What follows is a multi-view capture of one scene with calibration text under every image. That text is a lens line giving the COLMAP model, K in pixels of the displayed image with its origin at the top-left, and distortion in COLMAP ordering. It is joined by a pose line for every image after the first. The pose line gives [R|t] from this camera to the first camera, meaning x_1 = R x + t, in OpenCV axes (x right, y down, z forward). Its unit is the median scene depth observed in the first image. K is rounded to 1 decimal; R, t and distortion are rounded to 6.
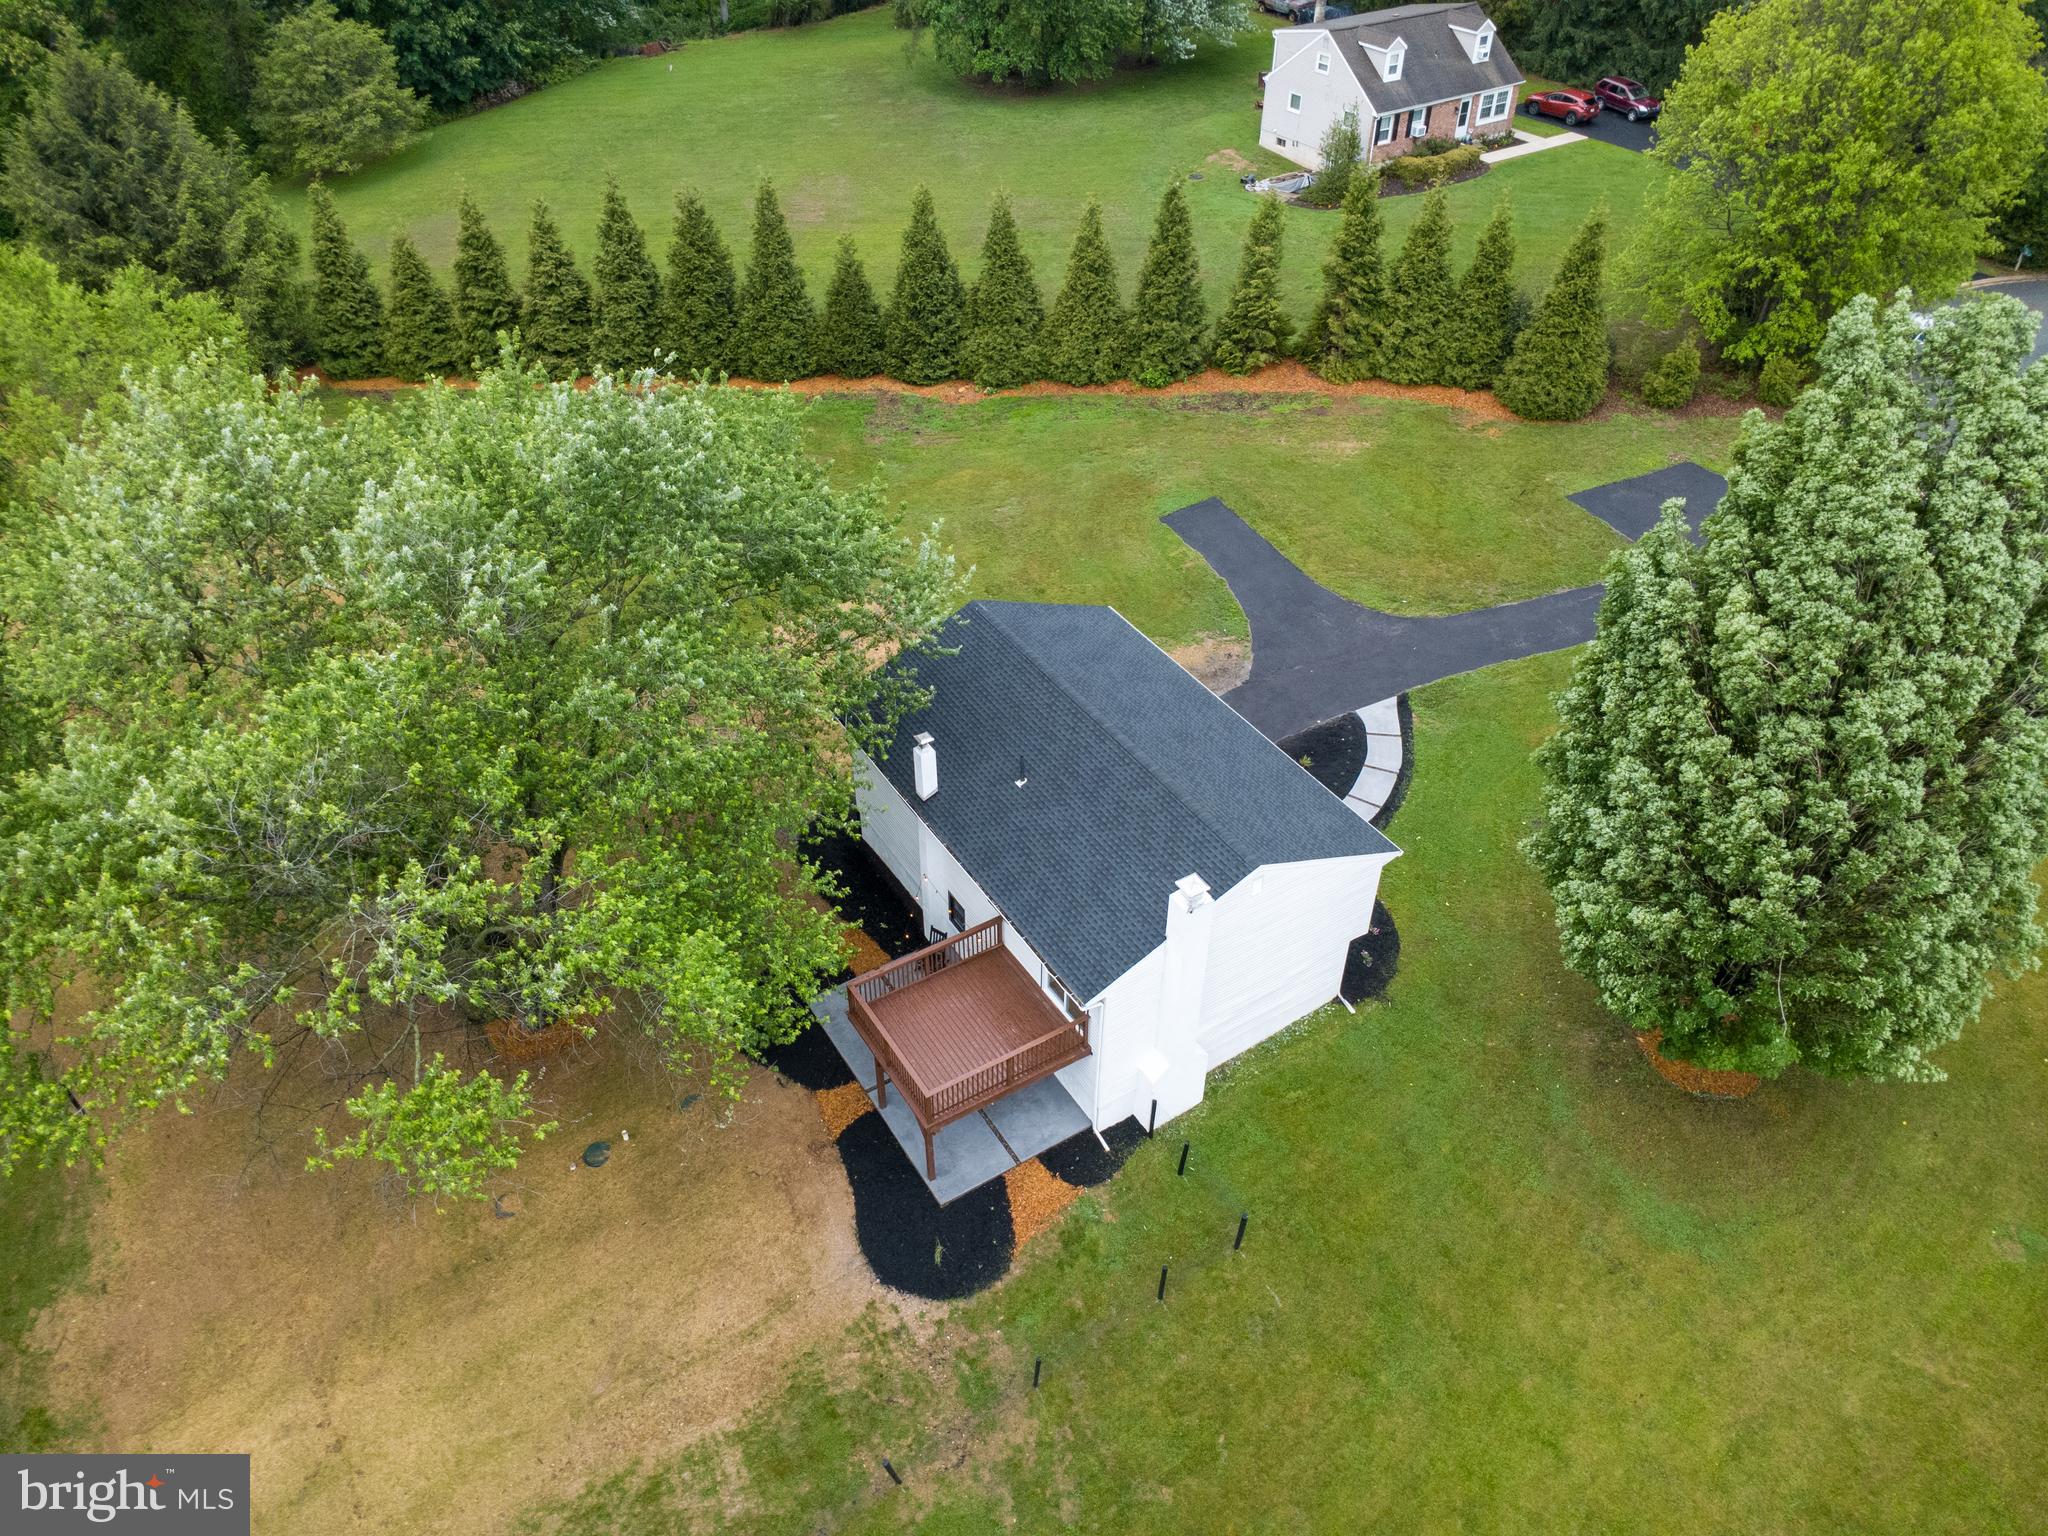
lens RADIAL K [[1427.9, 0, 1023.1], [0, 1427.9, 765.2], [0, 0, 1]] dist [0.001585, 0.005199]
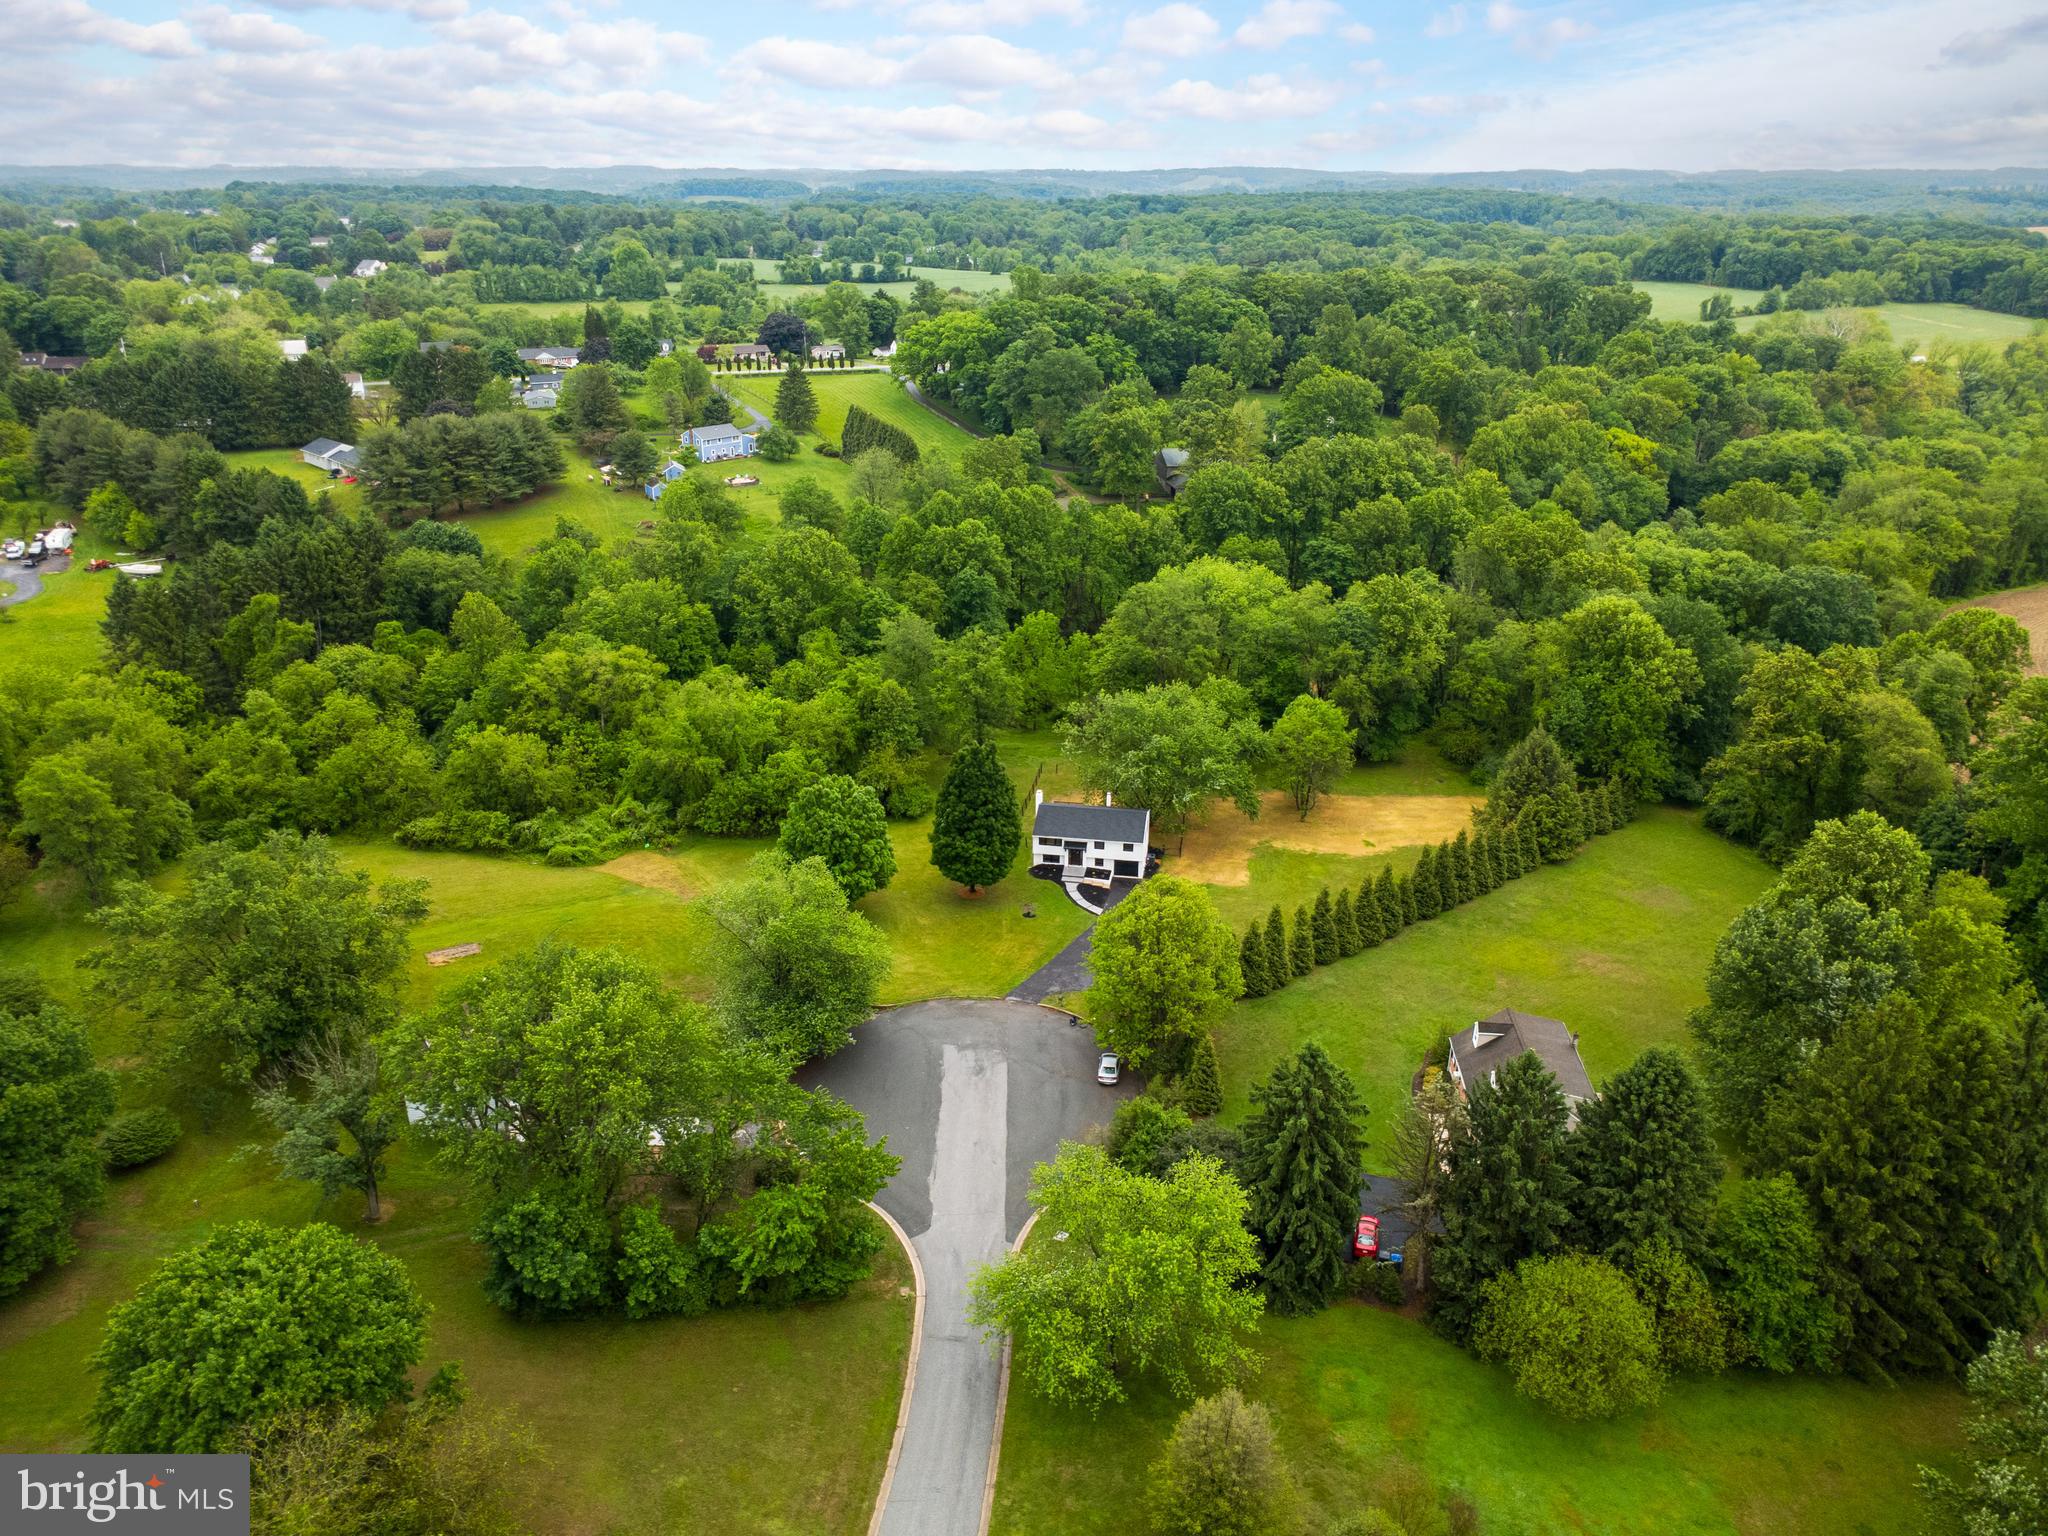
lens RADIAL K [[1426.4, 0, 1021.9], [0, 1426.4, 769.5], [0, 0, 1]] dist [0.003163, 0.004338]
pose [[-0.656433, 0.285880, -0.698118, 3.153753], [-0.483866, 0.550423, 0.680373, -2.913255], [0.578765, 0.784415, -0.222988, 1.670923]]
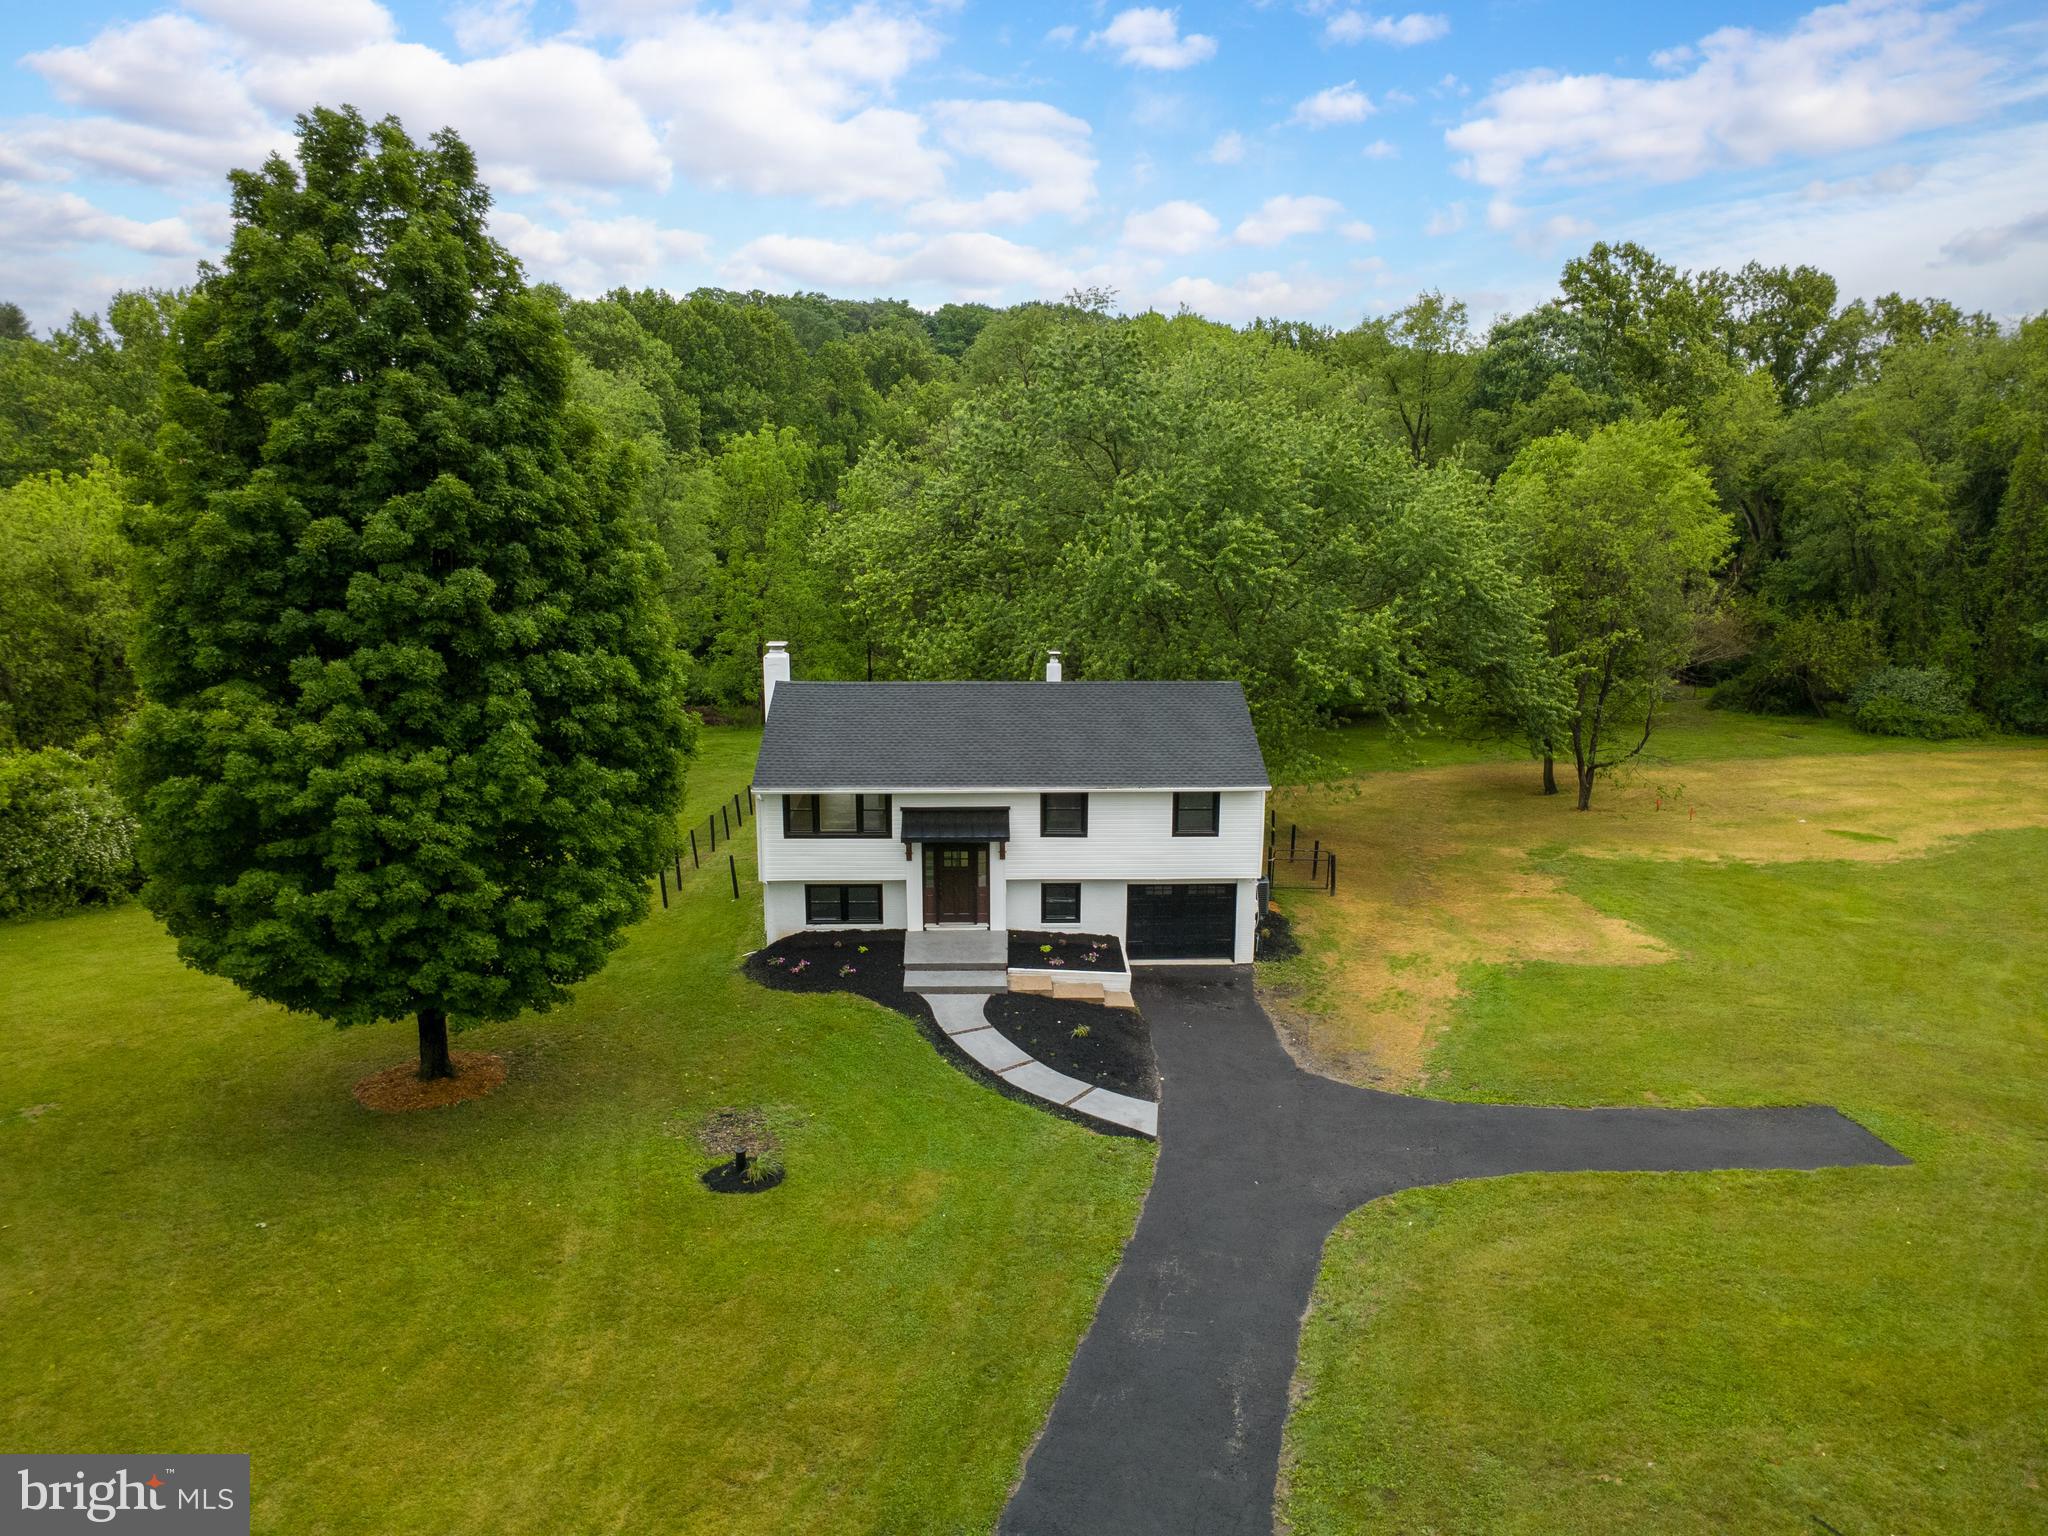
lens RADIAL K [[1427.9, 0, 1023.1], [0, 1427.9, 765.2], [0, 0, 1]] dist [0.001585, 0.005199]
pose [[-0.504358, 0.187450, -0.842903, 0.909017], [-0.552513, 0.680111, 0.481849, -0.484047], [0.663590, 0.708739, -0.239451, 1.218714]]
